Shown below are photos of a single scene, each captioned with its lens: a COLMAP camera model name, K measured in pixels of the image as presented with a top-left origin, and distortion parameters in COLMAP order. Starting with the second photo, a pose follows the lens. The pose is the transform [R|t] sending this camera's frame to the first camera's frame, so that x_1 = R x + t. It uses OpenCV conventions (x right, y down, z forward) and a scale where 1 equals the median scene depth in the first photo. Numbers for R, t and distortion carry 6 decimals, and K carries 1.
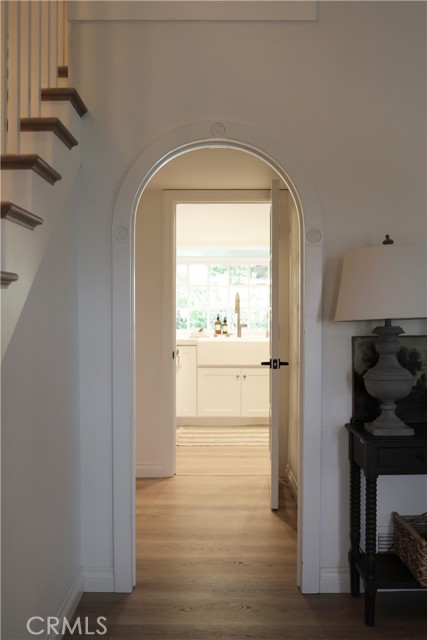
lens RADIAL K [[620.5, 0, 213.5], [0, 620.5, 320.0], [0, 0, 1]] dist [-0.003896, -0.000675]
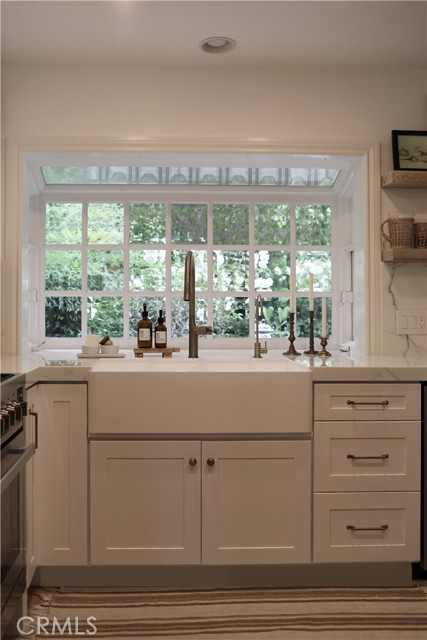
lens RADIAL K [[620.5, 0, 213.5], [0, 620.5, 320.0], [0, 0, 1]] dist [-0.003896, -0.000675]
pose [[0.995363, -0.003715, 0.096123, 0.013785], [0.002684, 0.999938, 0.010853, -0.002894], [-0.096158, -0.010544, 0.995310, 0.569718]]
